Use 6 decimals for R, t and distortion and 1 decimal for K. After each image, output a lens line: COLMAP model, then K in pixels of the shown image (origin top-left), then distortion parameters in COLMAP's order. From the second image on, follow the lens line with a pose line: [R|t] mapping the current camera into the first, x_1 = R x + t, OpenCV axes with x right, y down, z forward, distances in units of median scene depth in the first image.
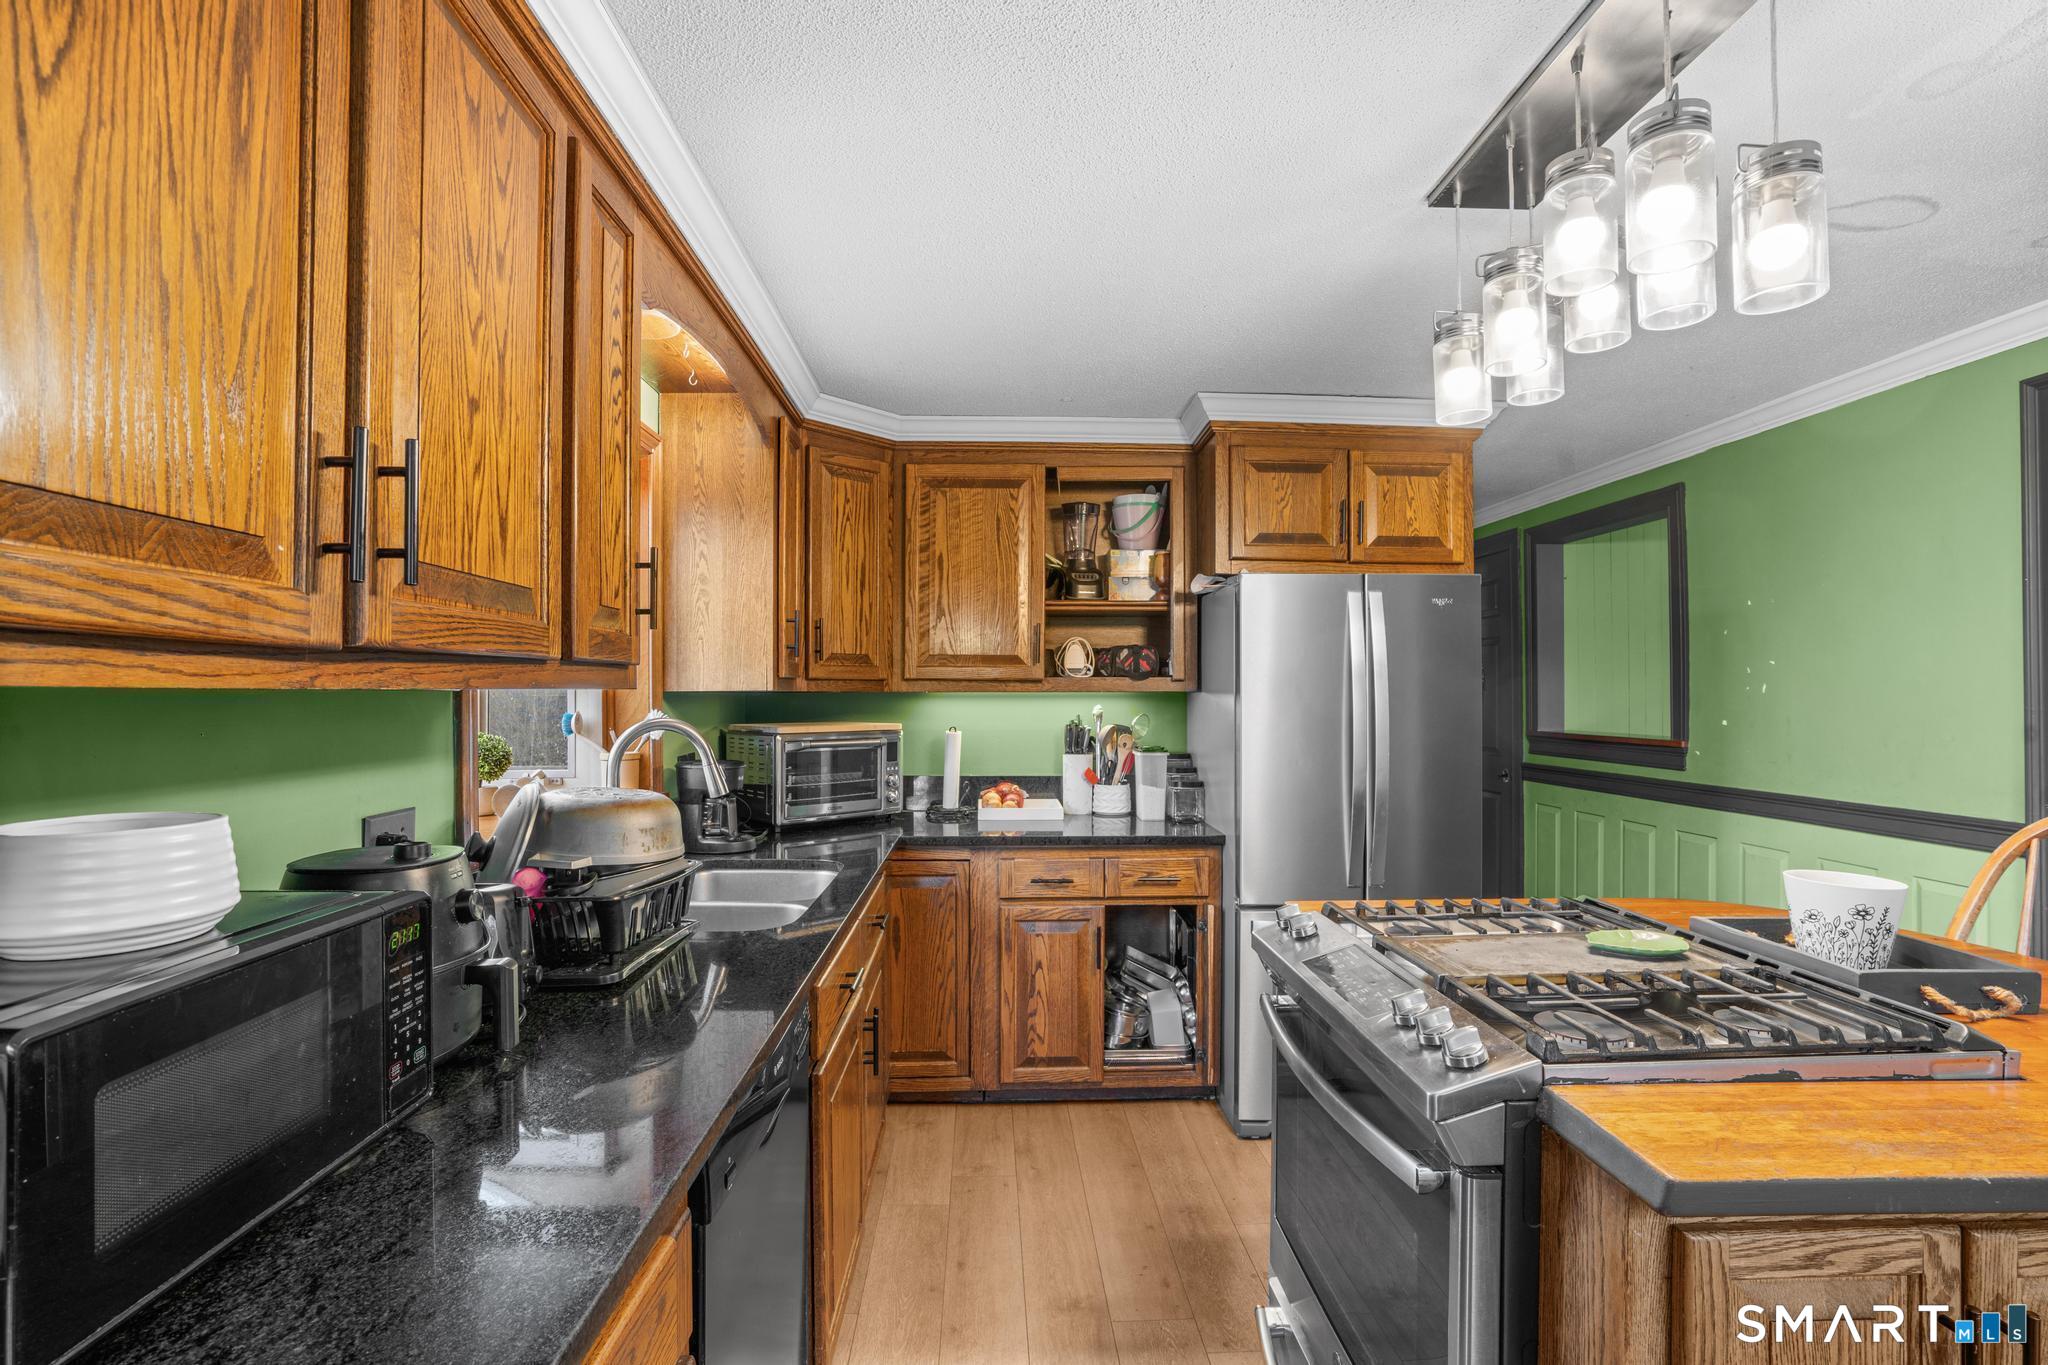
lens RADIAL K [[955.8, 0, 1031.4], [0, 955.8, 691.4], [0, 0, 1]] dist [-0.047716, 0.029974]
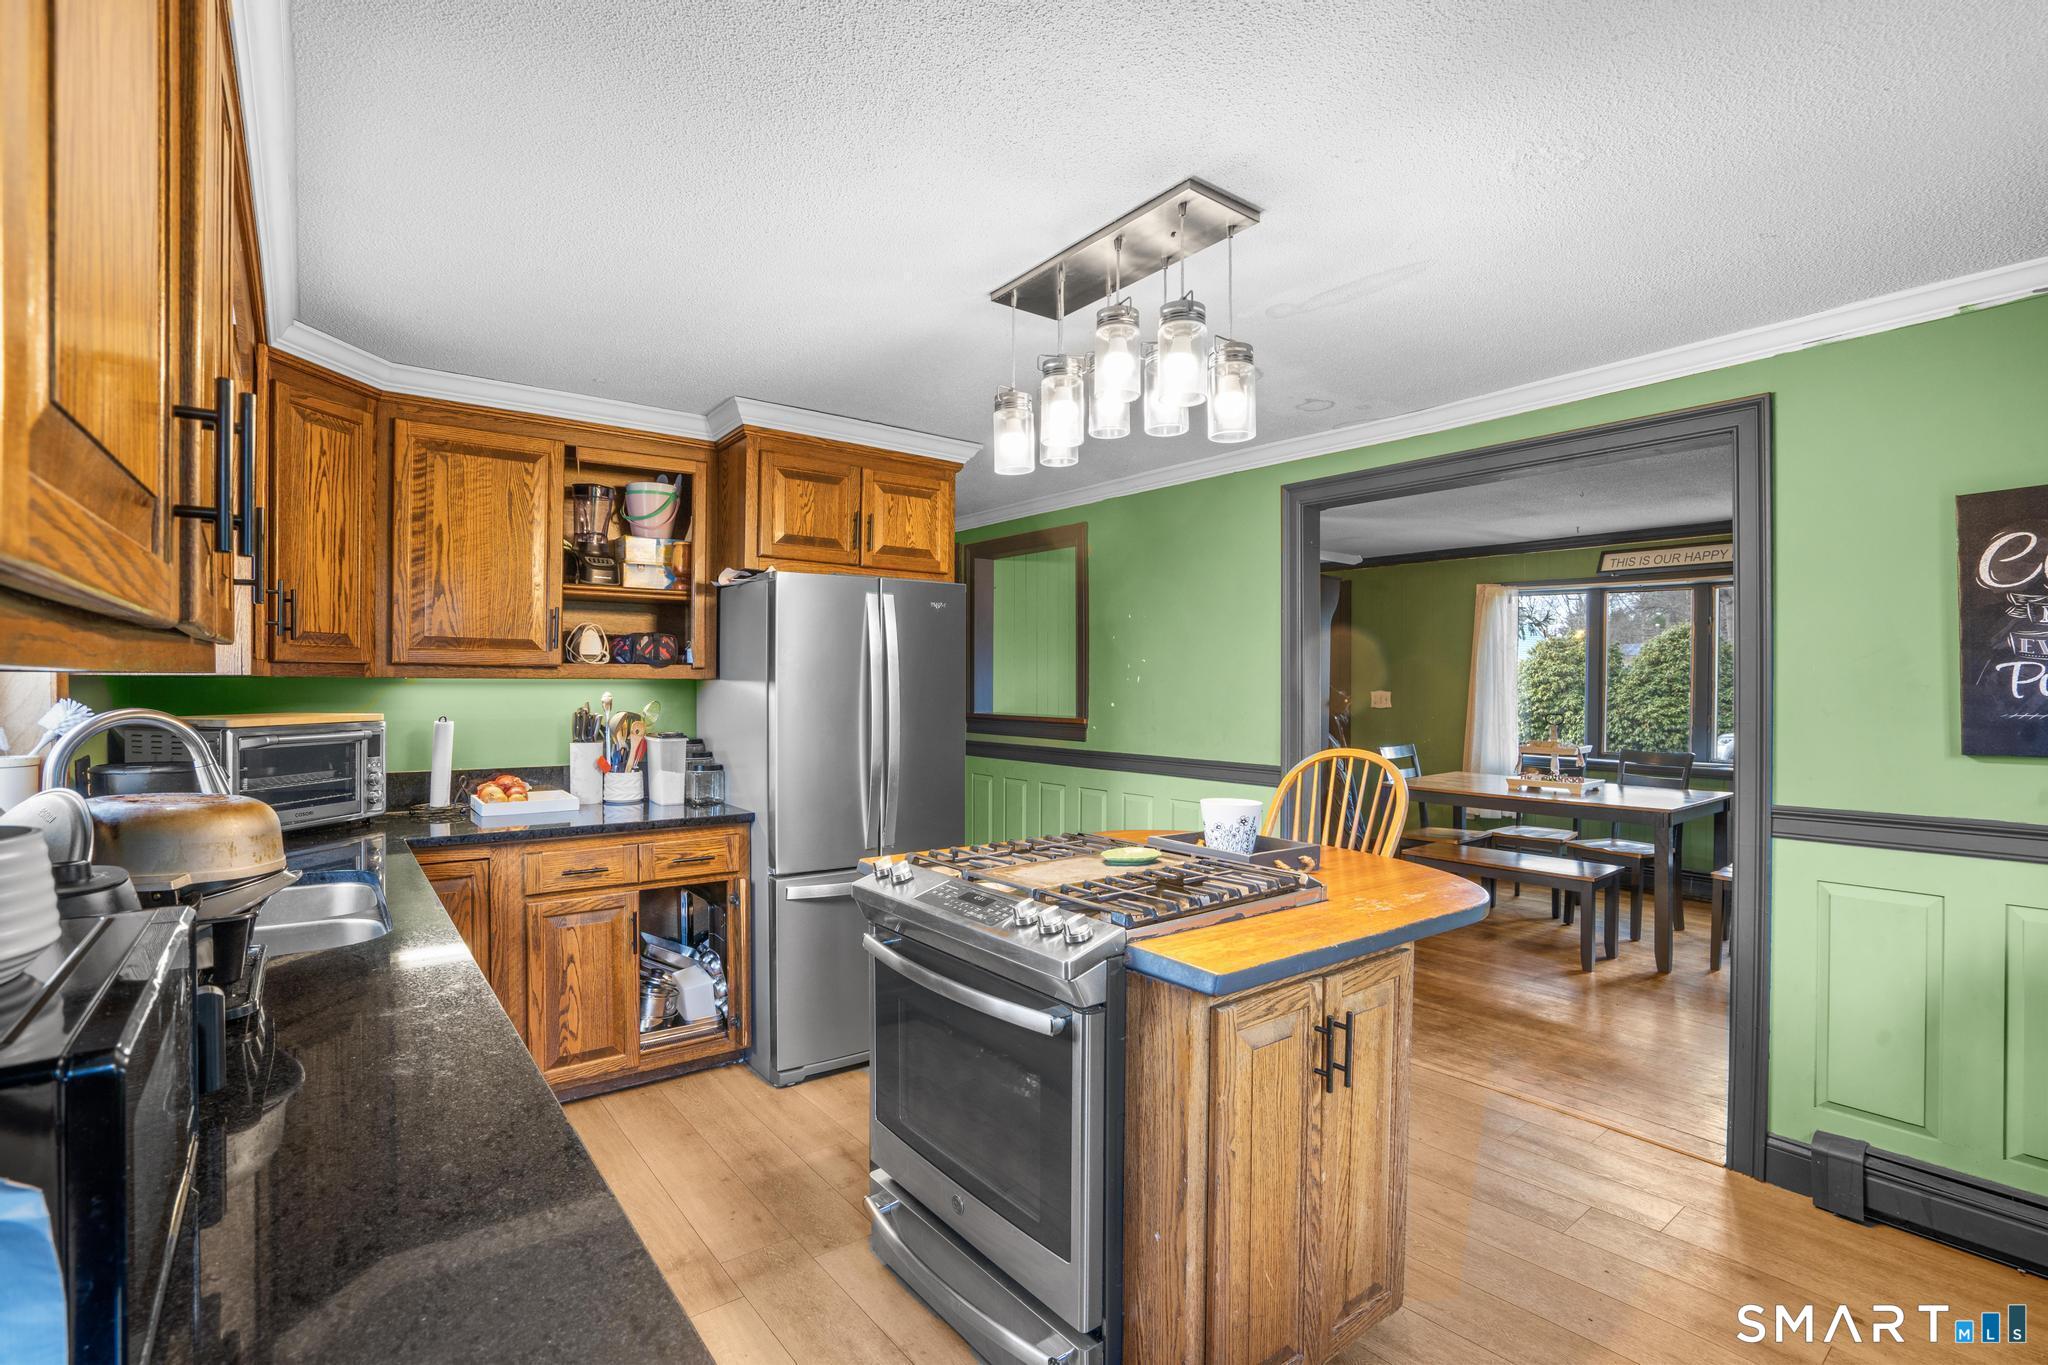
lens RADIAL K [[929.7, 0, 1033.1], [0, 929.7, 688.8], [0, 0, 1]] dist [-0.015403, 0.010997]
pose [[0.826519, -0.000355, 0.562909, -0.124690], [-0.005606, 0.999945, 0.008861, 0.000028], [-0.562881, -0.010479, 0.826471, -0.041059]]
